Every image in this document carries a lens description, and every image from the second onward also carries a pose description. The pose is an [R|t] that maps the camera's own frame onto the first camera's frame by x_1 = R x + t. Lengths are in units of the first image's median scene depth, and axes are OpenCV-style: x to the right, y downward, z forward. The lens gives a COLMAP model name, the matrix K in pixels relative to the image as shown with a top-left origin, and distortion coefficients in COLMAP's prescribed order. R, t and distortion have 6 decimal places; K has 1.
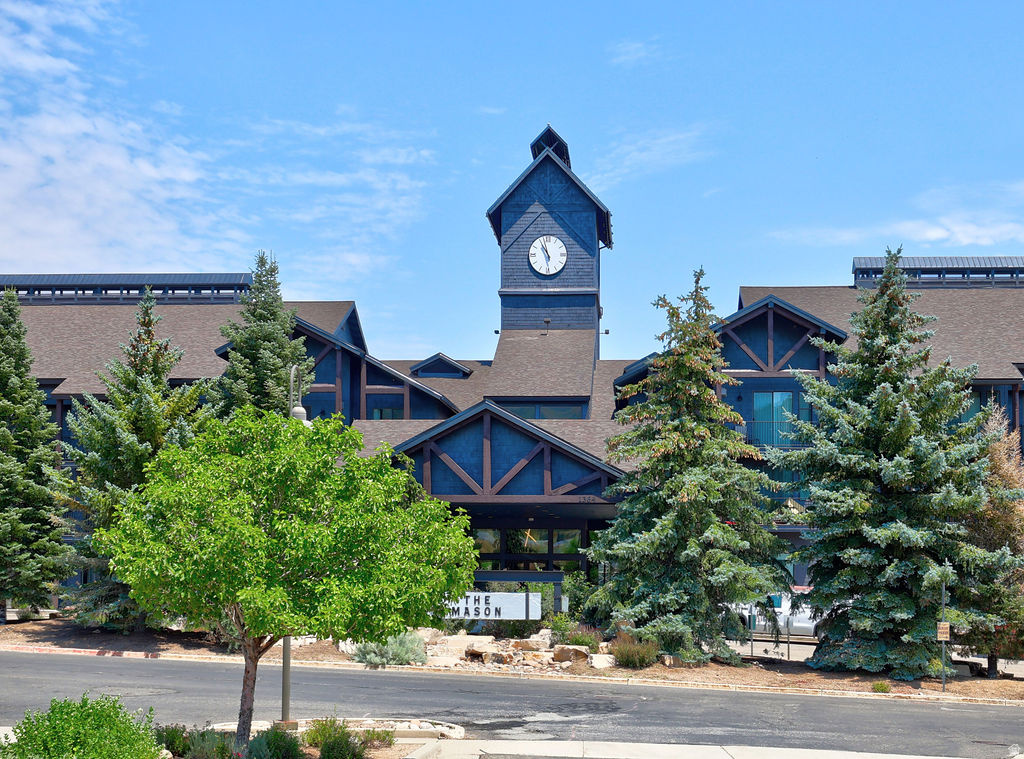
lens RADIAL K [[1921.2, 0, 512.0], [0, 1921.2, 379.5], [0, 0, 1]] dist [0.056496, 0.045957]
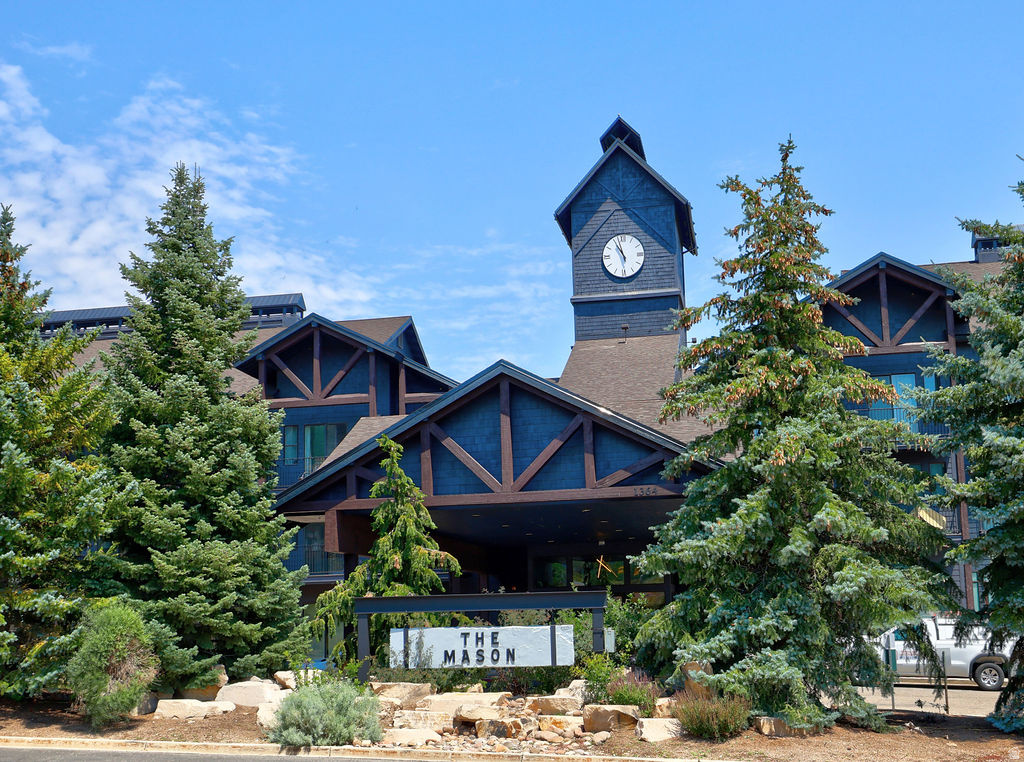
lens RADIAL K [[1627.3, 0, 513.8], [0, 1627.3, 347.0], [0, 0, 1]] dist [0.011304, -0.077629]
pose [[0.996033, -0.046872, -0.075636, 0.042193], [0.041566, 0.996662, -0.070266, 0.054245], [0.078677, 0.066843, 0.994657, 0.433280]]
